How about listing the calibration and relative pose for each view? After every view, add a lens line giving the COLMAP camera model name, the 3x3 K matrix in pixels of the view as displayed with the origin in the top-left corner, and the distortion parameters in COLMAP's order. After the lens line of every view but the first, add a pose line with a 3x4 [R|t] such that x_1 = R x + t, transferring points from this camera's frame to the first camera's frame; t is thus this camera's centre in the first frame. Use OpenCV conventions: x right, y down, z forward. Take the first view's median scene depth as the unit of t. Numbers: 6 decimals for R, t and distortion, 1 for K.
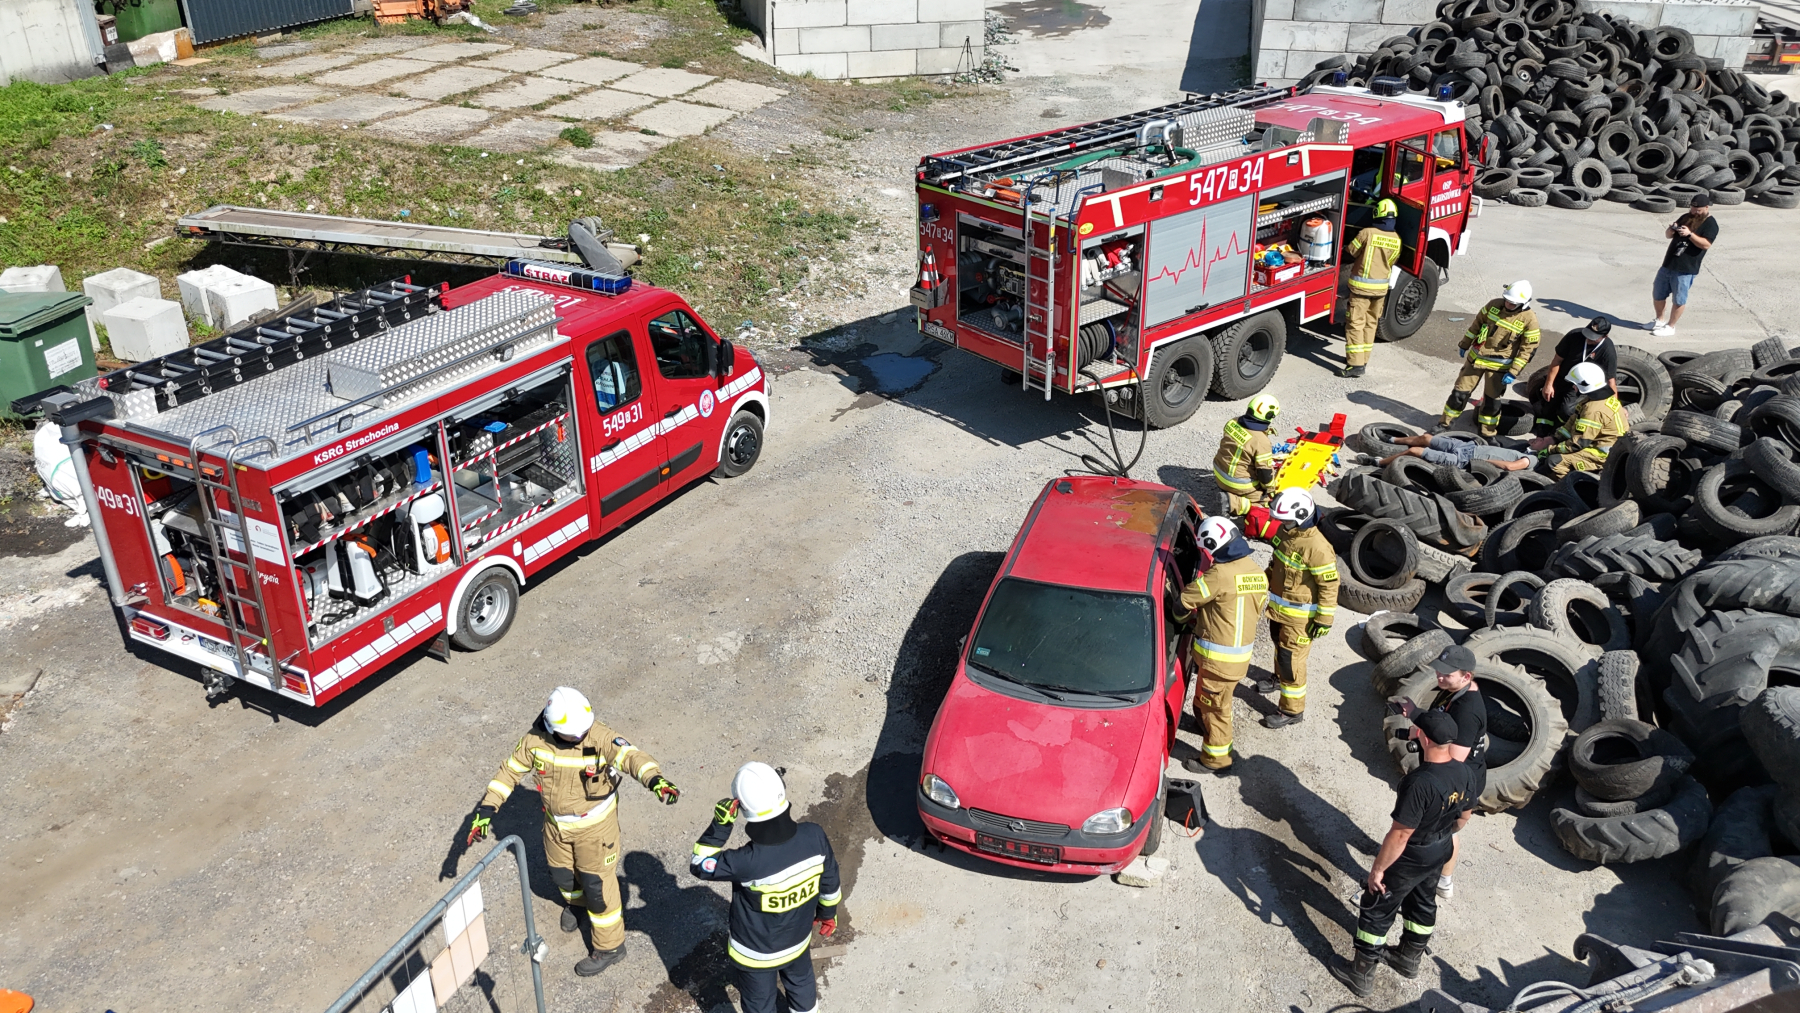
lens RADIAL K [[1330.9, 0, 900.0], [0, 1330.9, 506.5], [0, 0, 1]] dist [0.064021, -0.055658]
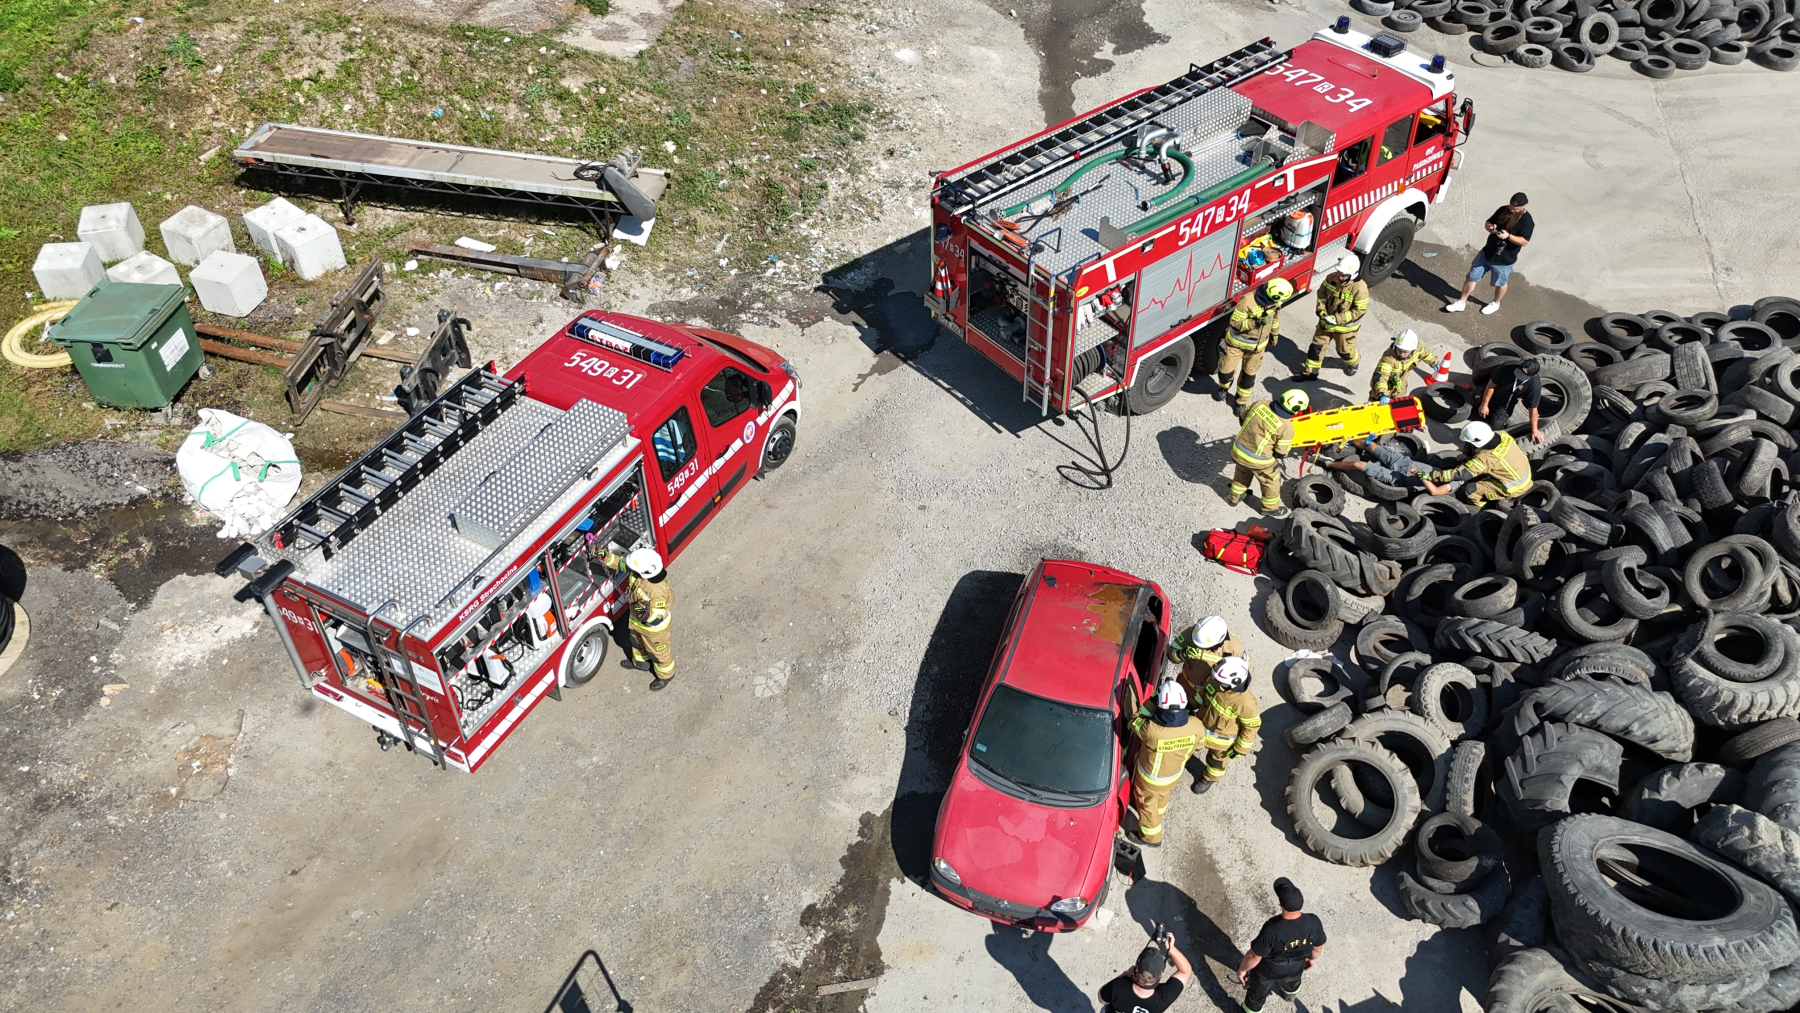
lens RADIAL K [[1330.9, 0, 900.0], [0, 1330.9, 506.5], [0, 0, 1]] dist [0.064021, -0.055658]
pose [[0.999987, 0.004536, -0.002350, -0.010652], [-0.003661, 0.957136, 0.289615, -0.348183], [0.003563, -0.289603, 0.957140, -0.126497]]
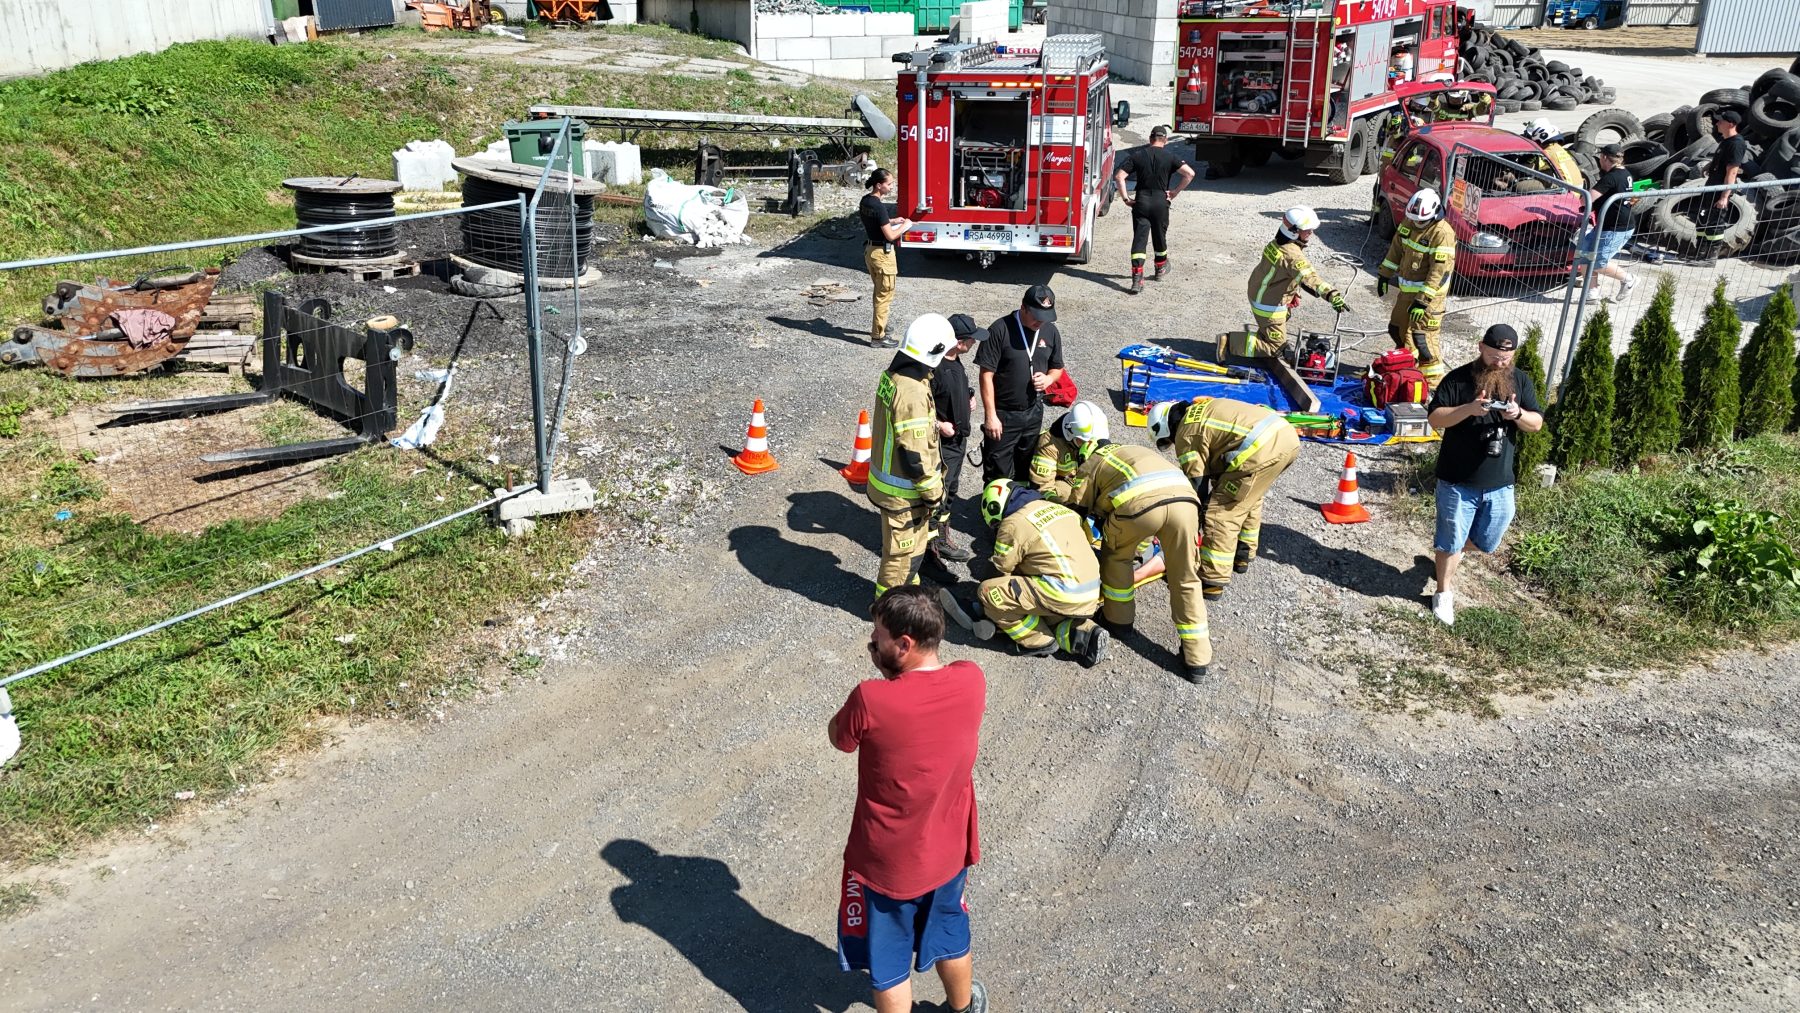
lens RADIAL K [[1330.9, 0, 900.0], [0, 1330.9, 506.5], [0, 0, 1]] dist [0.064021, -0.055658]
pose [[0.962717, -0.100074, 0.251319, -0.760652], [0.123324, 0.989257, -0.078496, 0.388024], [-0.240764, 0.106563, 0.964716, -0.296229]]
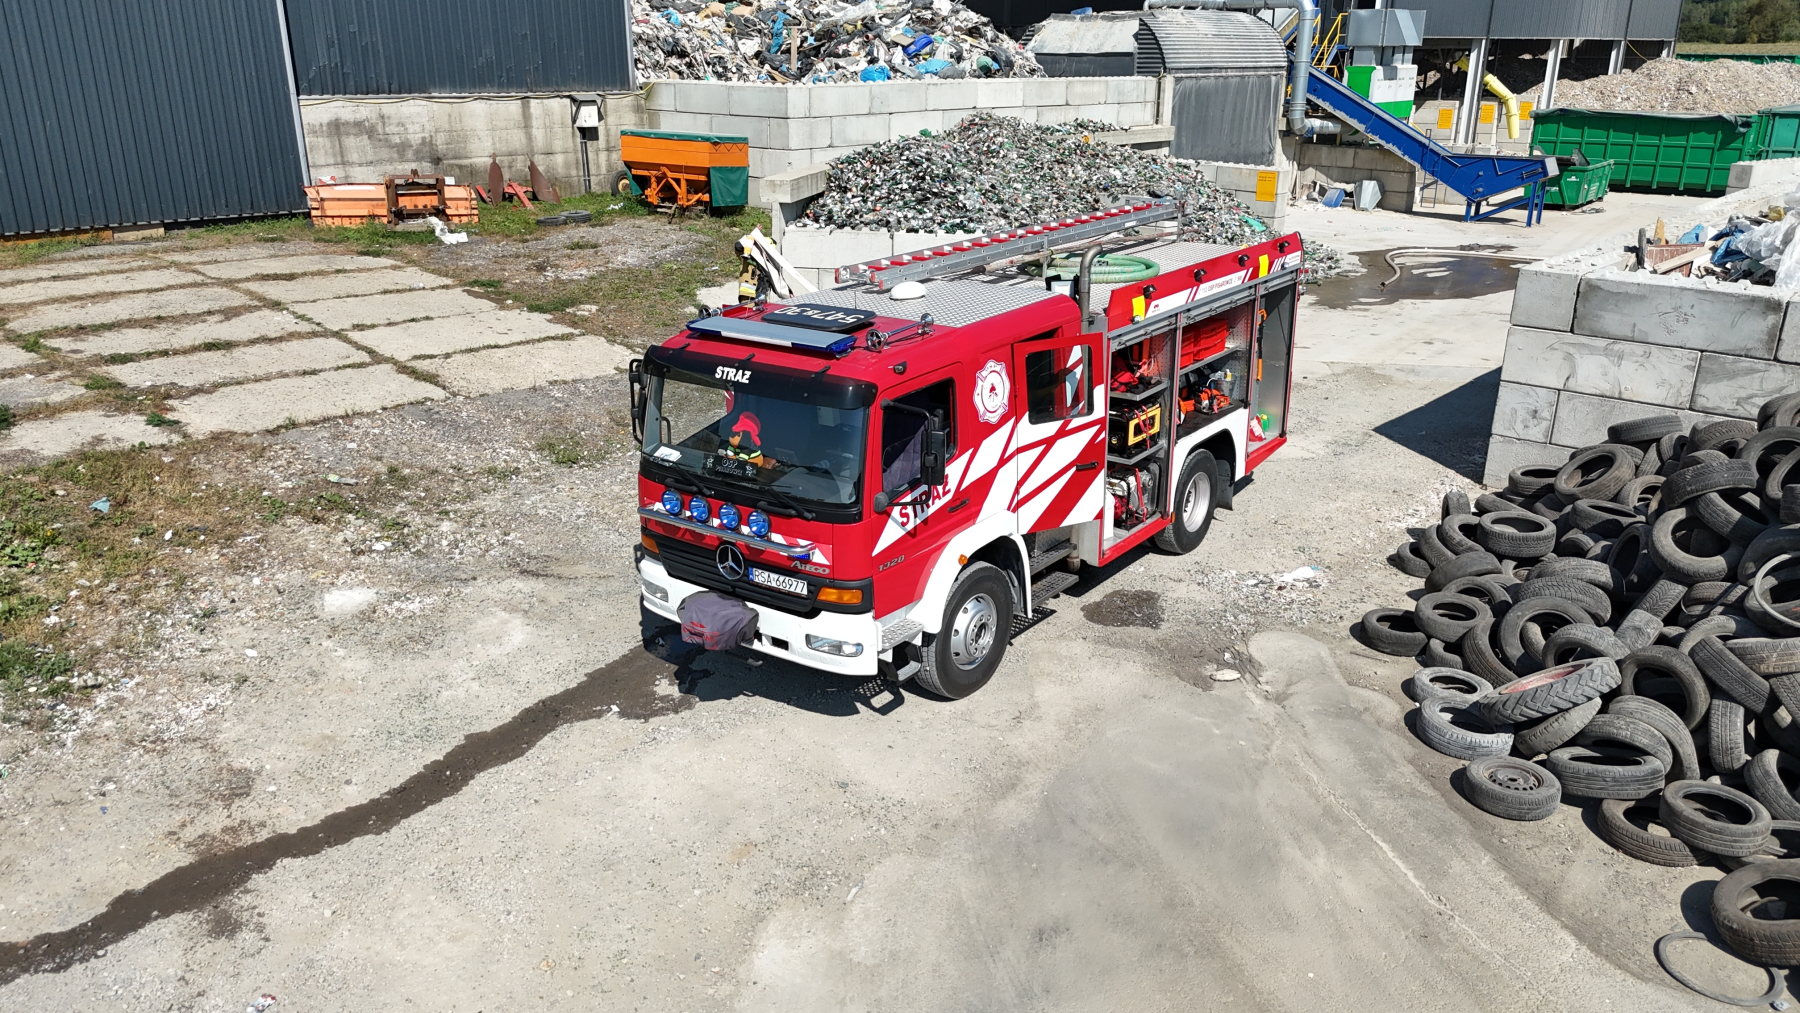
lens RADIAL K [[1330.9, 0, 900.0], [0, 1330.9, 506.5], [0, 0, 1]] dist [0.064021, -0.055658]
pose [[0.881915, 0.154790, -0.445271, 0.687953], [-0.216145, 0.972192, -0.090139, -0.463472], [0.418937, 0.175738, 0.890847, 1.083731]]
